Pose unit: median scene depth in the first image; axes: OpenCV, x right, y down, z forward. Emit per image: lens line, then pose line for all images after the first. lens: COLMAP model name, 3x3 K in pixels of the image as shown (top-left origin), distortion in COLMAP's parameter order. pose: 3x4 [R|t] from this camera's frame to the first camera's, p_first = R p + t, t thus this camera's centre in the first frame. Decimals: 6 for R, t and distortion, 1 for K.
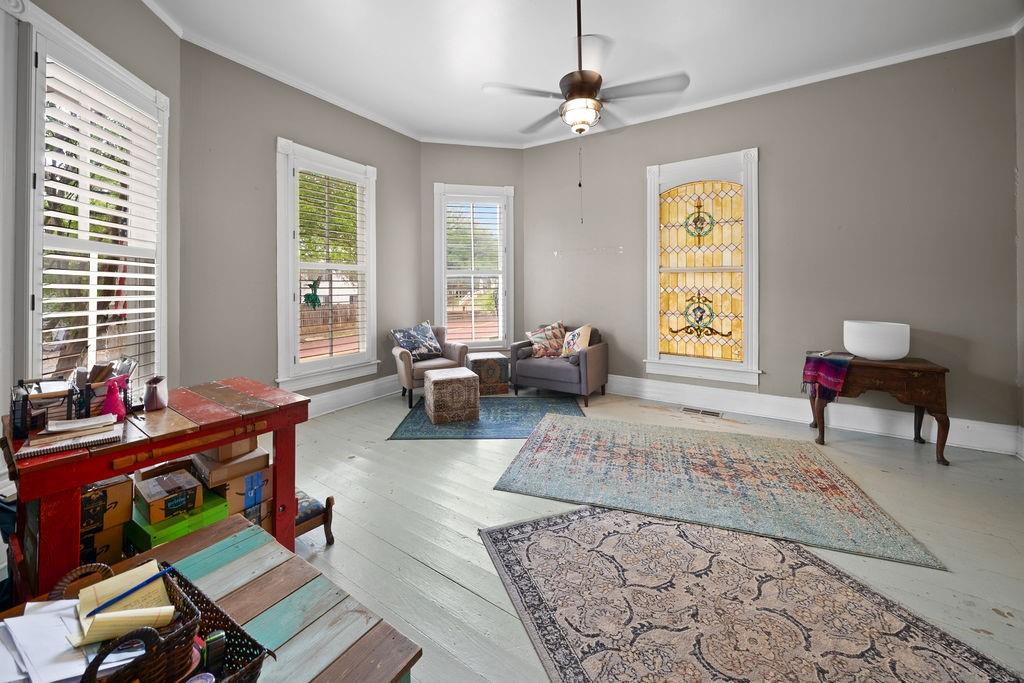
lens RADIAL K [[373.8, 0, 515.4], [0, 373.8, 279.0], [0, 0, 1]] dist [-0.002465, -0.000424]
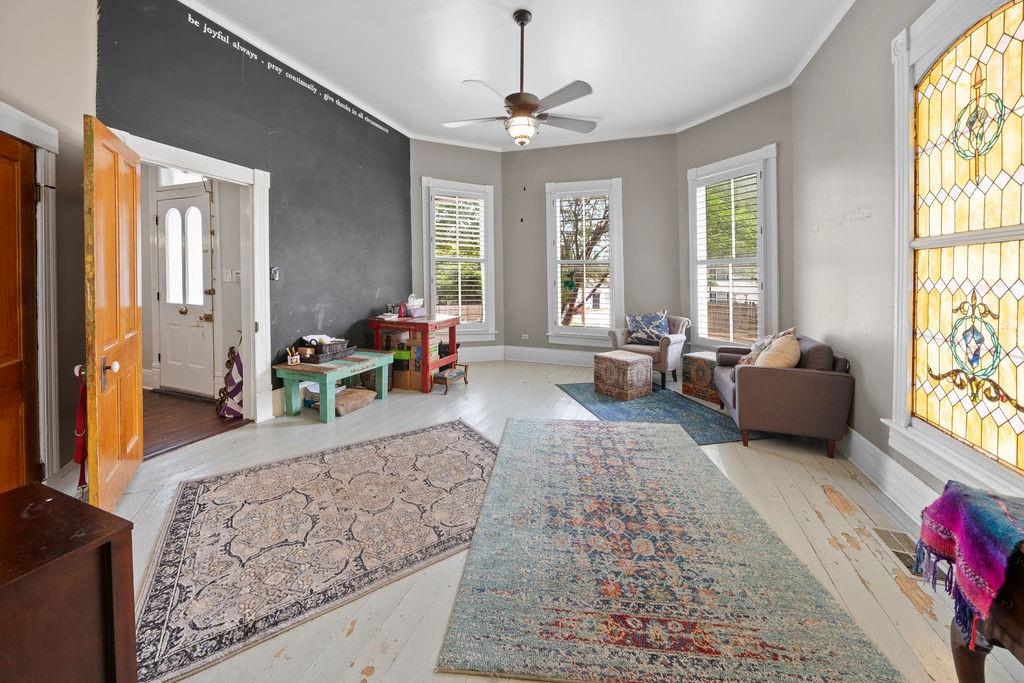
lens RADIAL K [[373.8, 0, 510.0], [0, 373.8, 280.8], [0, 0, 1]] dist [-0.002465, -0.000424]
pose [[0.232422, 0.013536, -0.972521, 0.782573], [0.009424, 0.999825, 0.016169, 0.011281], [0.972569, -0.012923, 0.232253, 0.406506]]
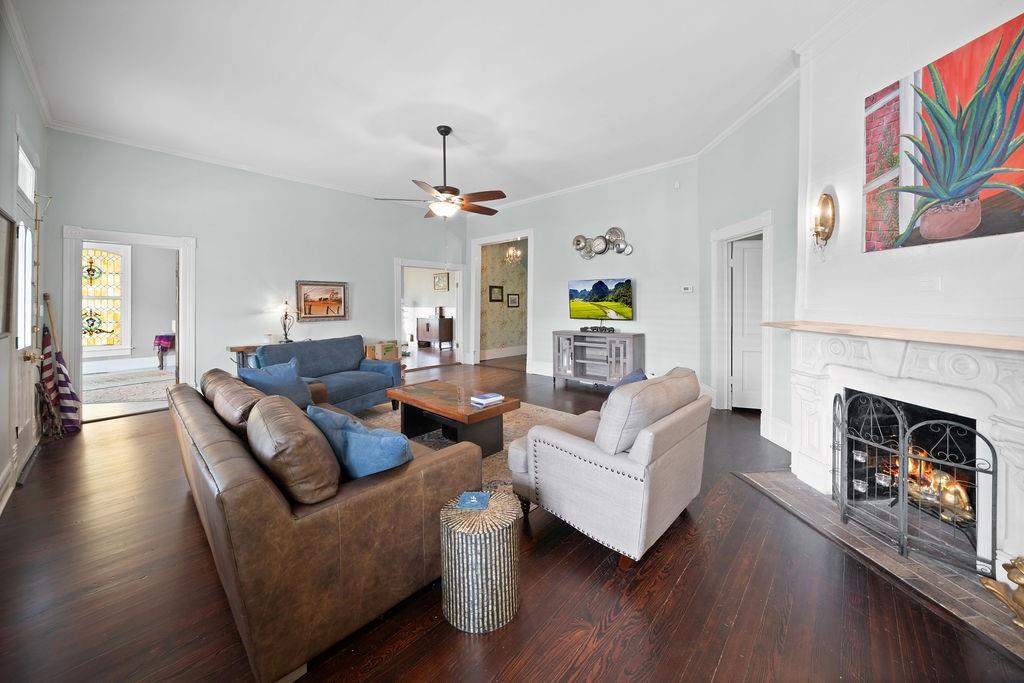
lens RADIAL K [[373.8, 0, 518.6], [0, 373.8, 308.7], [0, 0, 1]] dist [-0.002465, -0.000424]
pose [[0.162257, -0.004927, 0.986736, -0.960967], [-0.006669, 0.999959, 0.006090, 0.003606], [-0.986726, -0.007569, 0.162218, -1.349192]]
